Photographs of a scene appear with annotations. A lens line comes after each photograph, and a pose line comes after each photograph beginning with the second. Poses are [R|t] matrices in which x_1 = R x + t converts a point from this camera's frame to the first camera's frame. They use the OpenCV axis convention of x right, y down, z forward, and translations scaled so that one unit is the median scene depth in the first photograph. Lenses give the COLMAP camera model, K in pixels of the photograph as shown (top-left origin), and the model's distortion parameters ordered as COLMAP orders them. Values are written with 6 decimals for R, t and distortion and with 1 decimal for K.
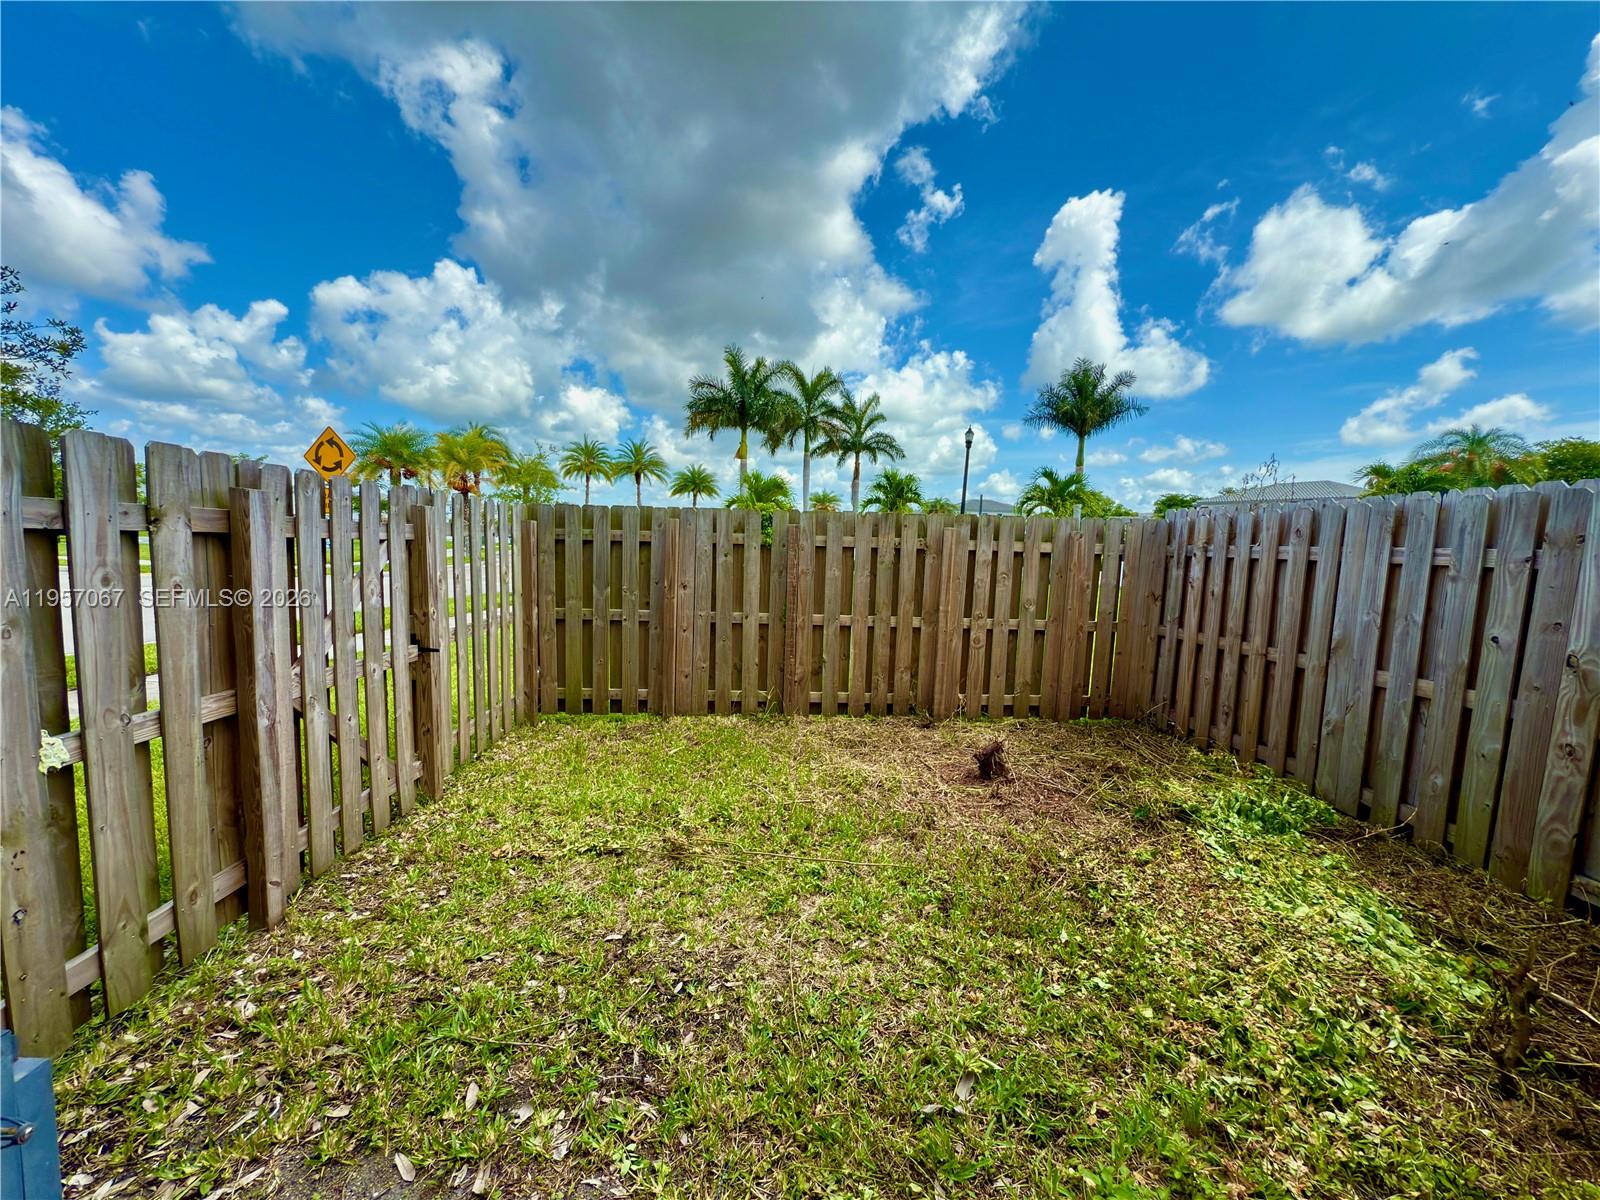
lens RADIAL K [[636.2, 0, 795.7], [0, 636.2, 597.6], [0, 0, 1]] dist [0.000020, 0.000120]
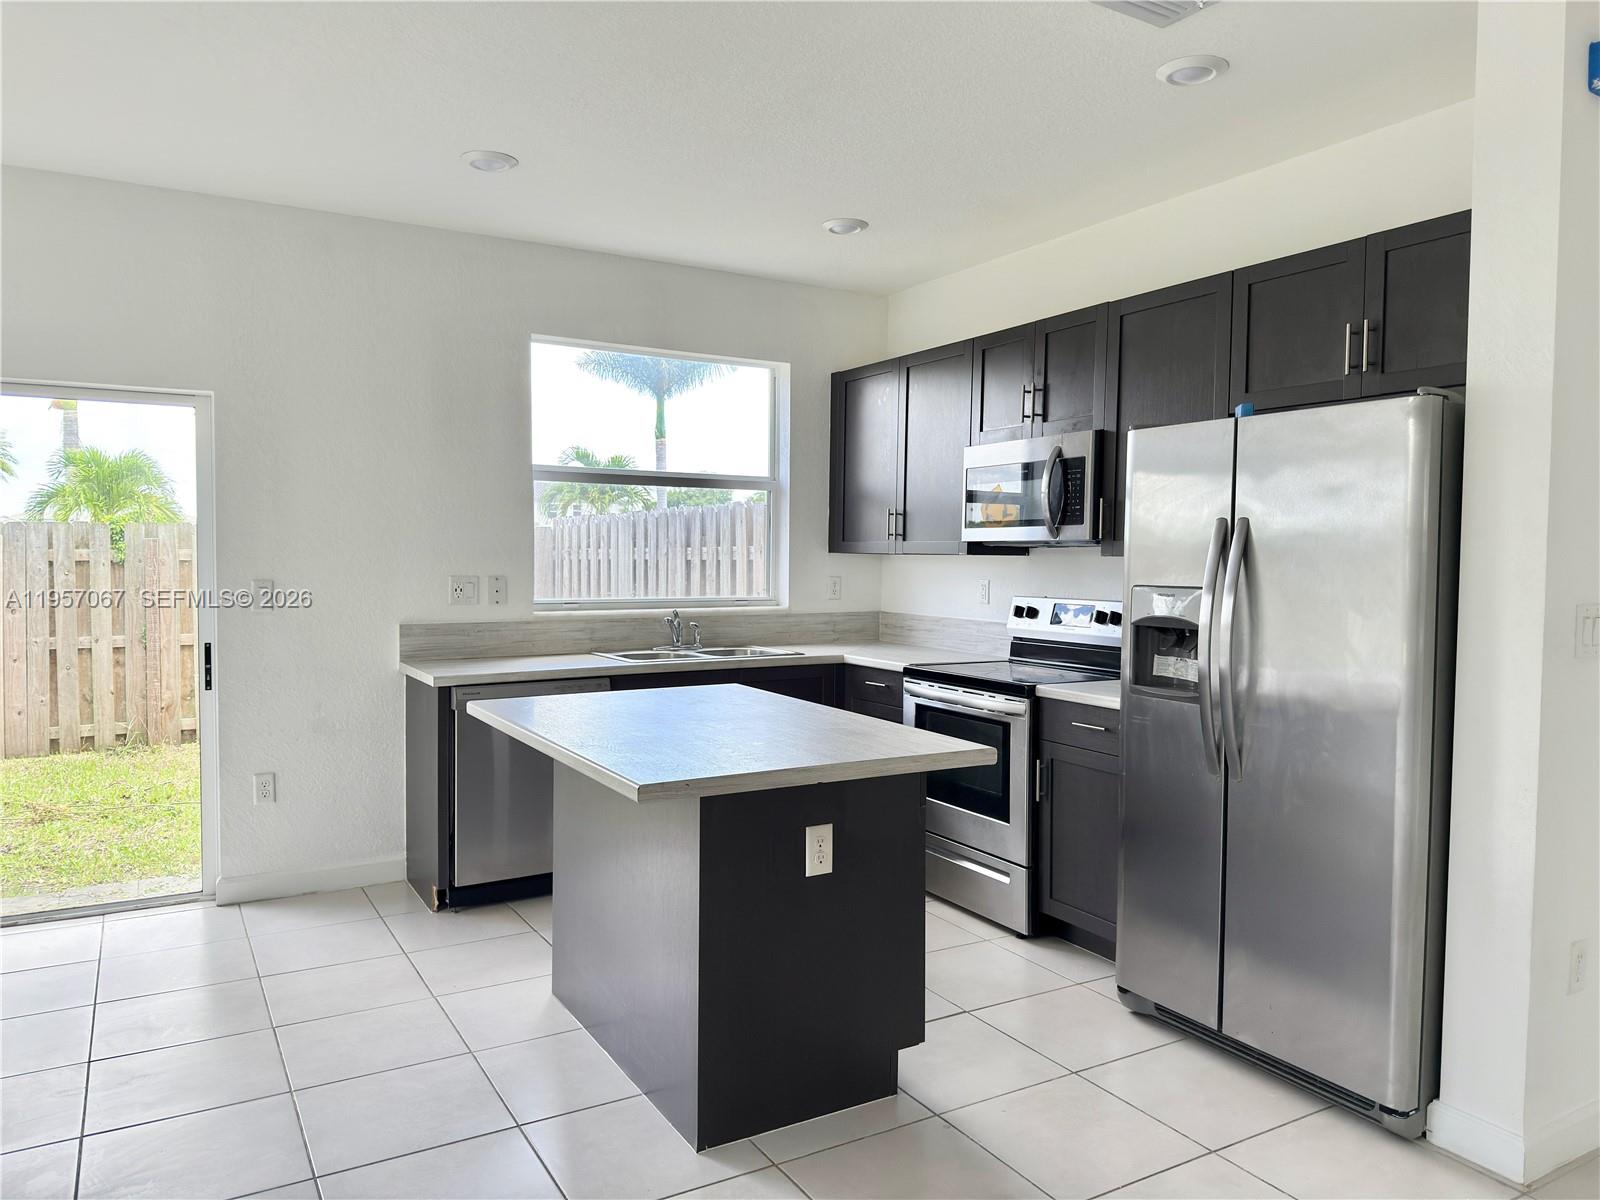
lens RADIAL K [[1116.2, 0, 810.8], [0, 1116.2, 598.7], [0, 0, 1]] dist [0.064065, -0.088065]
pose [[0.878842, -0.045724, 0.474917, 0.056036], [0.068249, 0.997209, -0.030285, 0.088509], [-0.472207, 0.059028, 0.879509, -0.895139]]
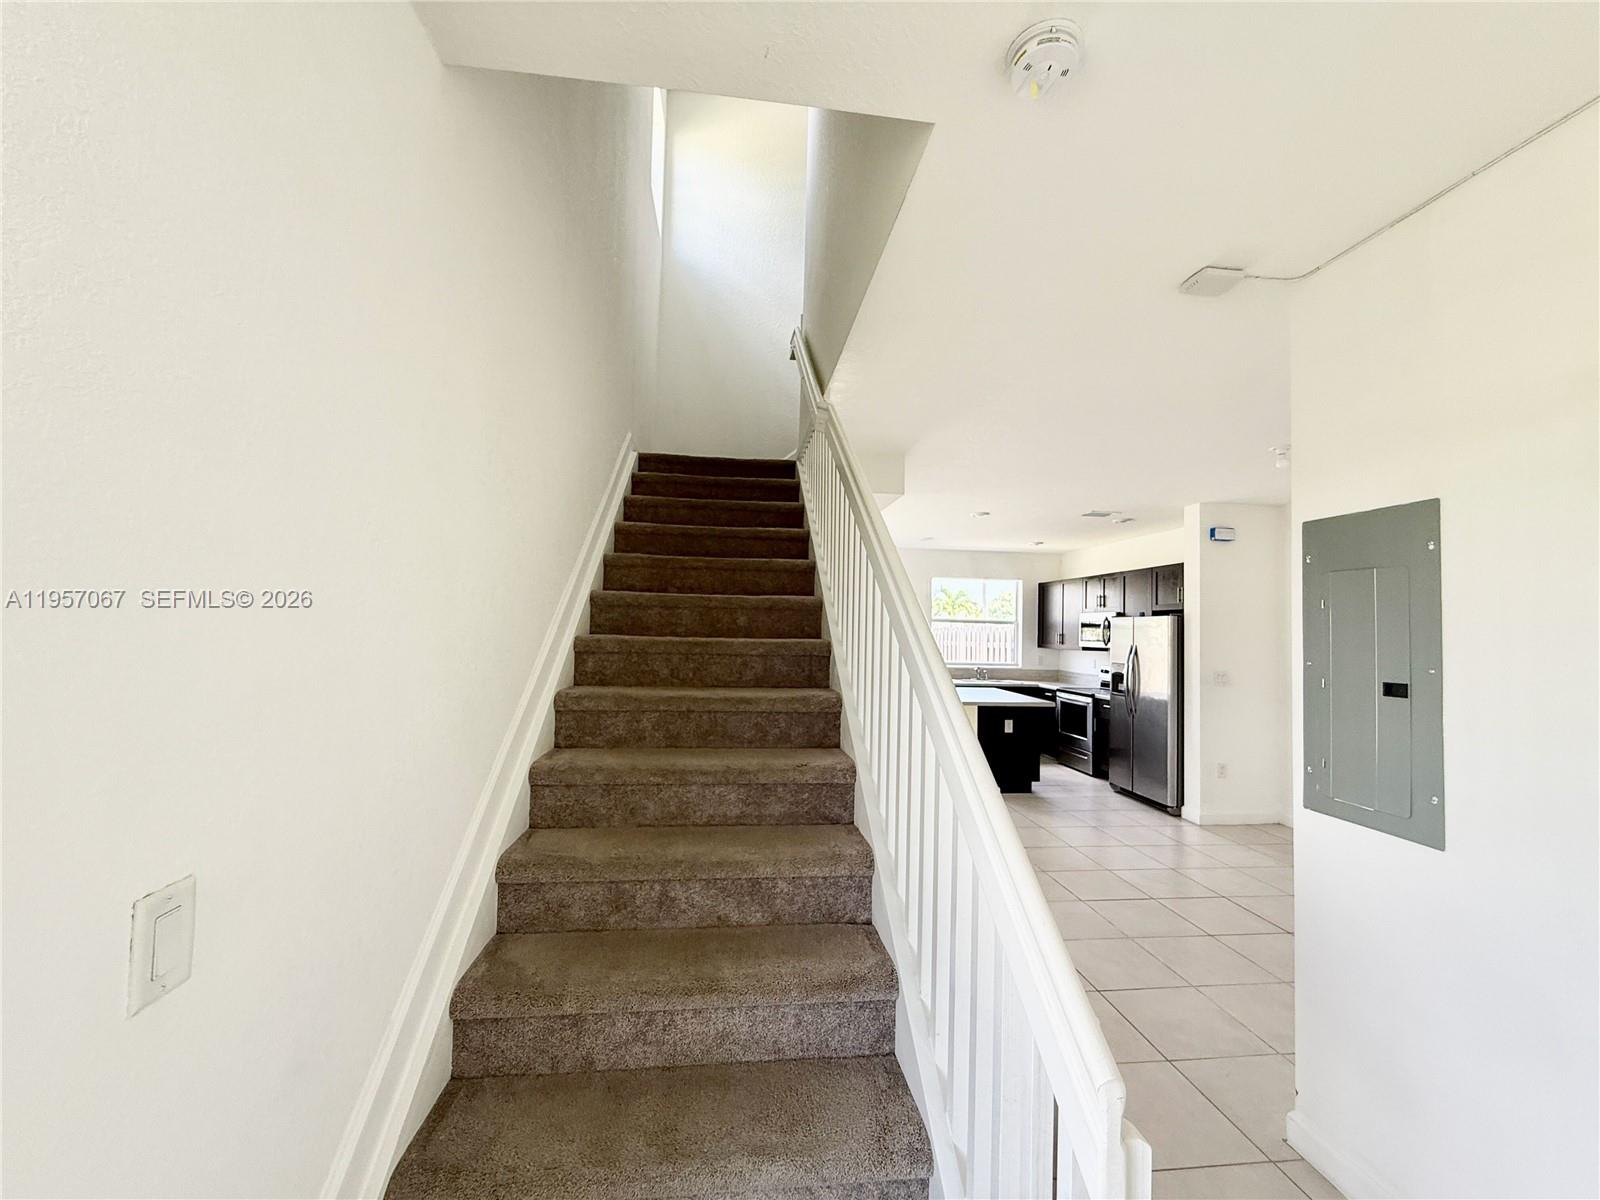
lens RADIAL K [[636.2, 0, 801.2], [0, 636.2, 602.7], [0, 0, 1]] dist [0.000020, 0.000120]
pose [[0.996901, -0.006320, 0.078410, -0.164931], [0.017334, 0.989915, -0.140599, 0.119972], [-0.076730, 0.141523, 0.986957, -1.569620]]
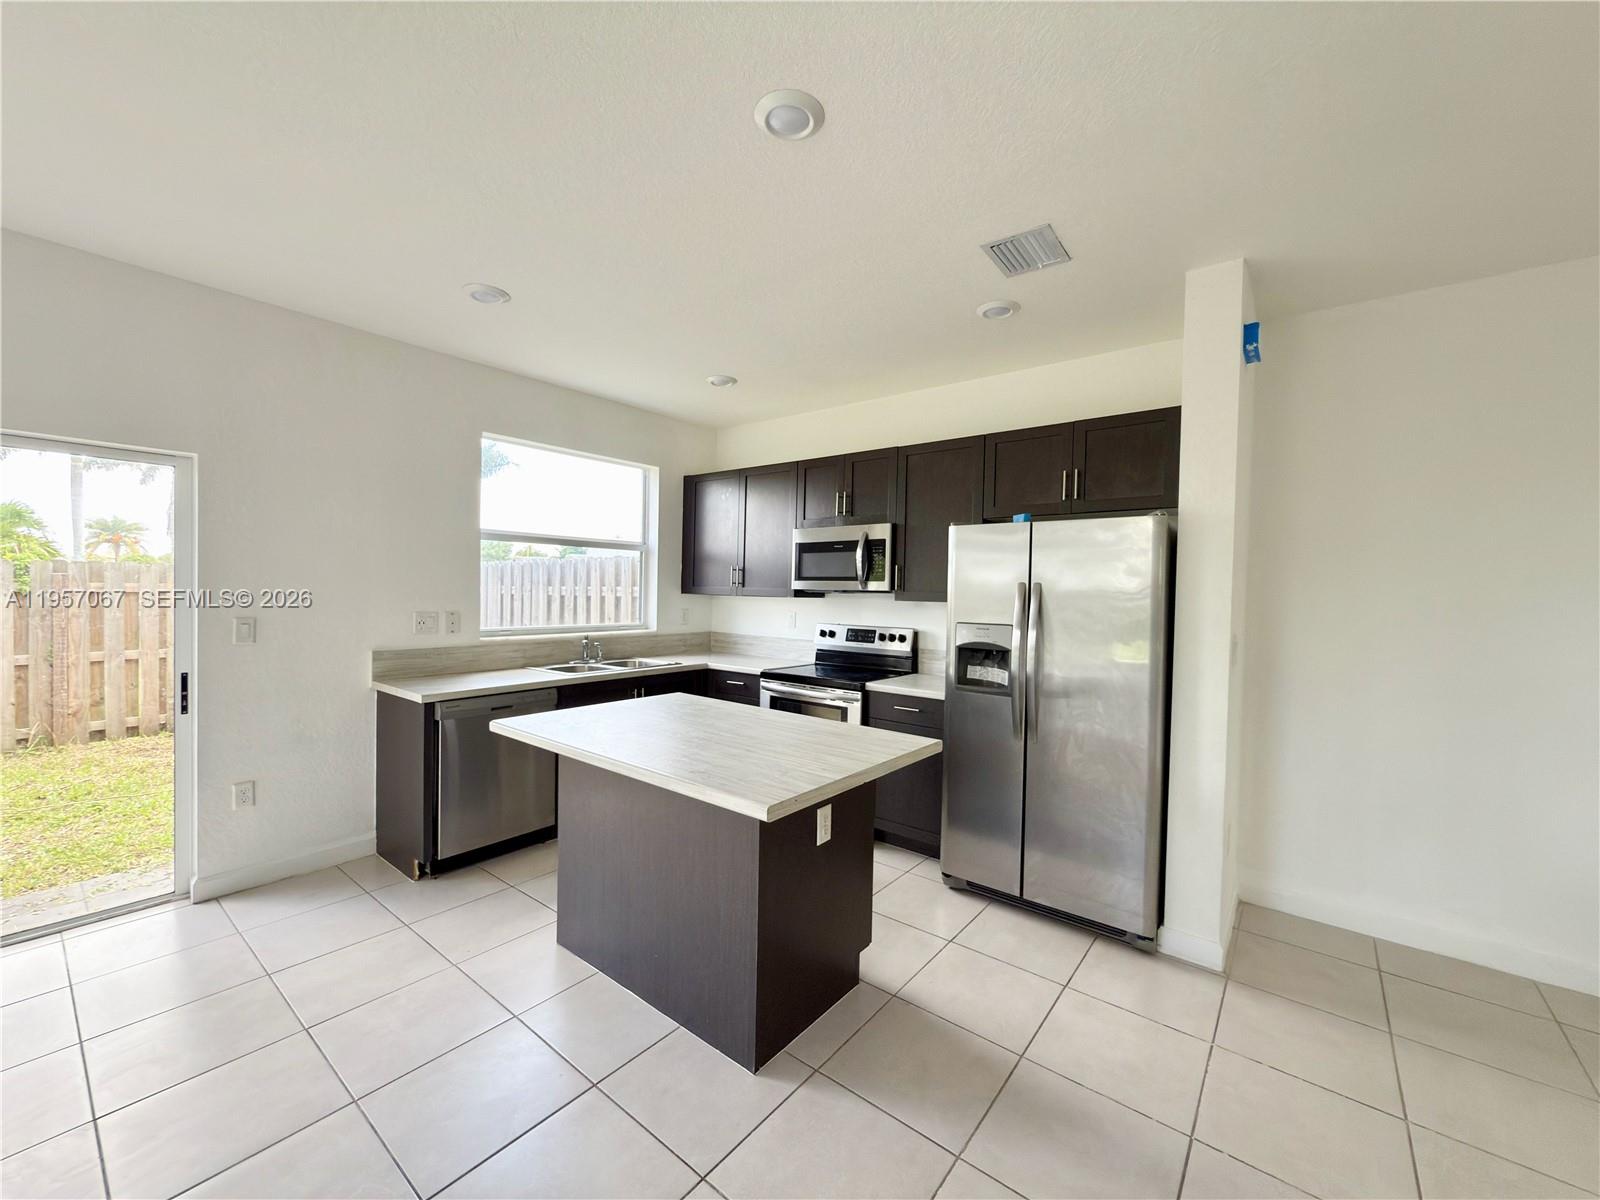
lens RADIAL K [[636.2, 0, 804.2], [0, 636.2, 600.7], [0, 0, 1]] dist [0.000020, 0.000120]
pose [[0.649003, -0.034351, 0.760010, -0.005194], [0.077590, 0.996760, -0.021205, 0.058090], [-0.756819, 0.072731, 0.649566, -0.706777]]
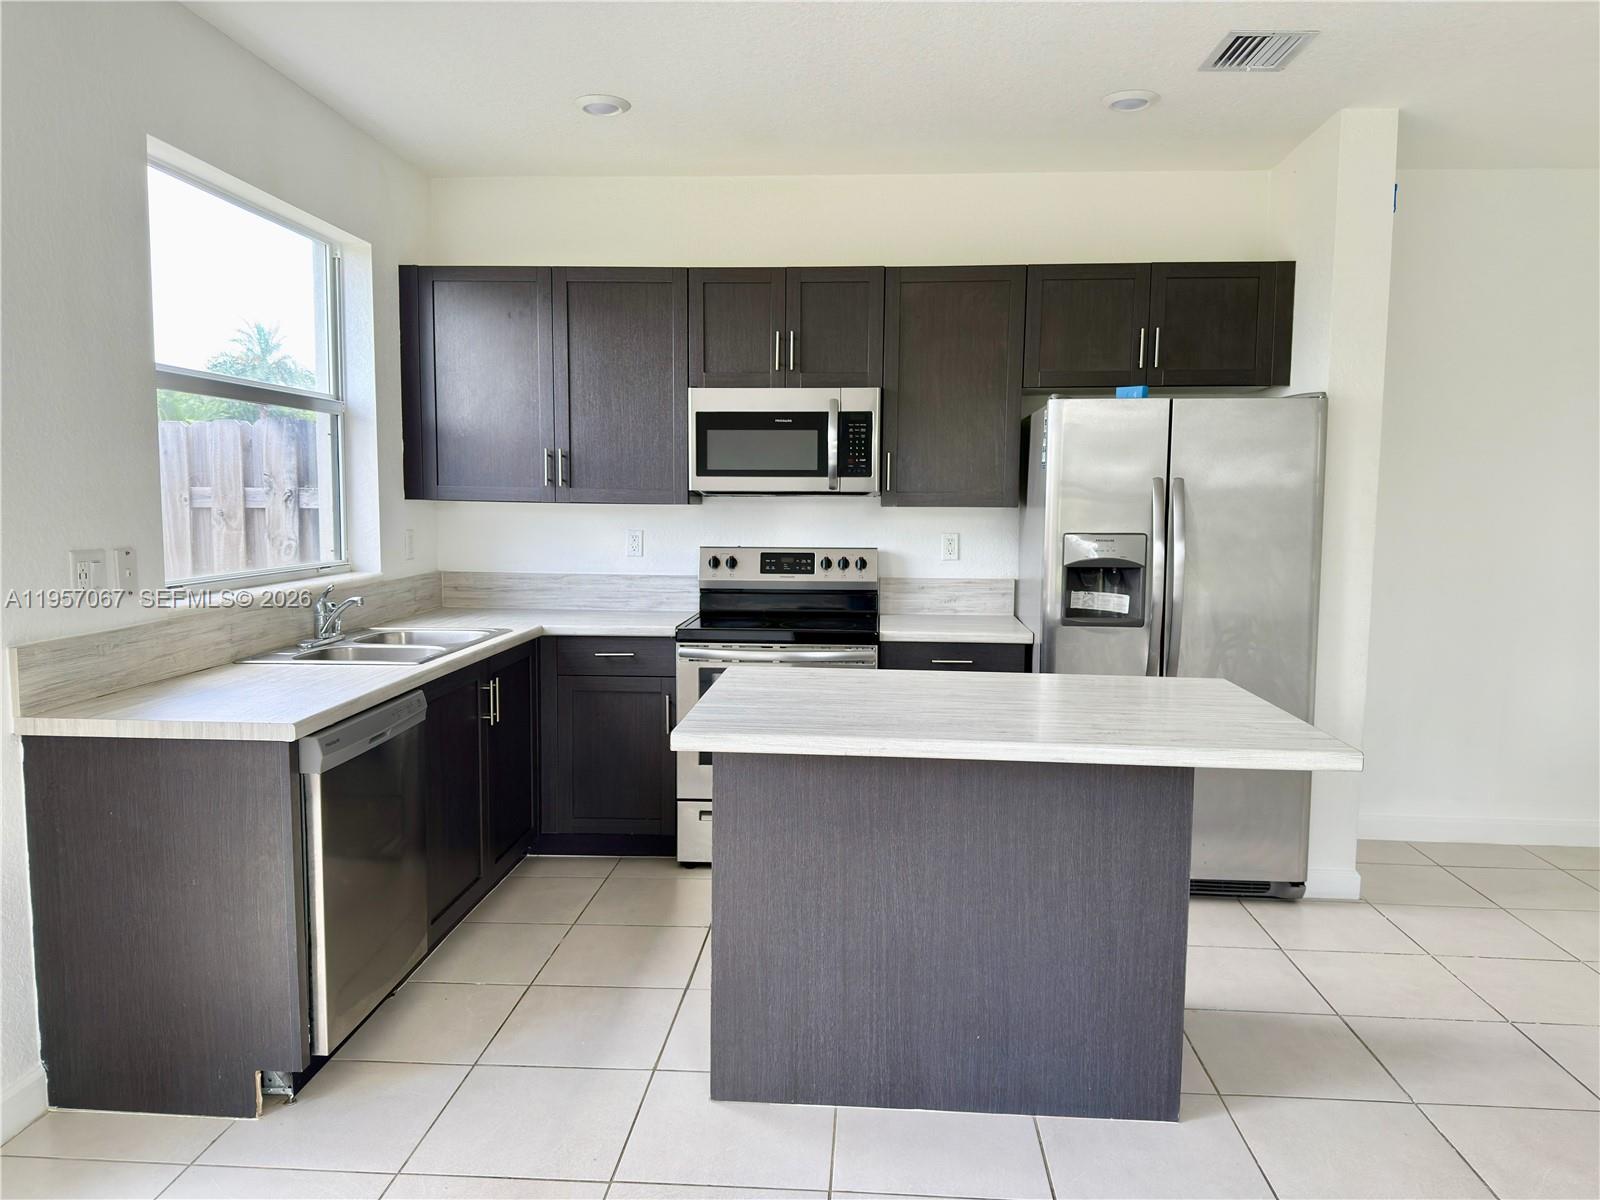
lens RADIAL K [[1116.2, 0, 797.4], [0, 1116.2, 603.7], [0, 0, 1]] dist [0.064065, -0.088065]
pose [[0.107285, -0.127494, 0.986020, -0.220955], [0.094434, 0.988567, 0.117549, 0.020577], [-0.989733, 0.080502, 0.118098, -0.364943]]
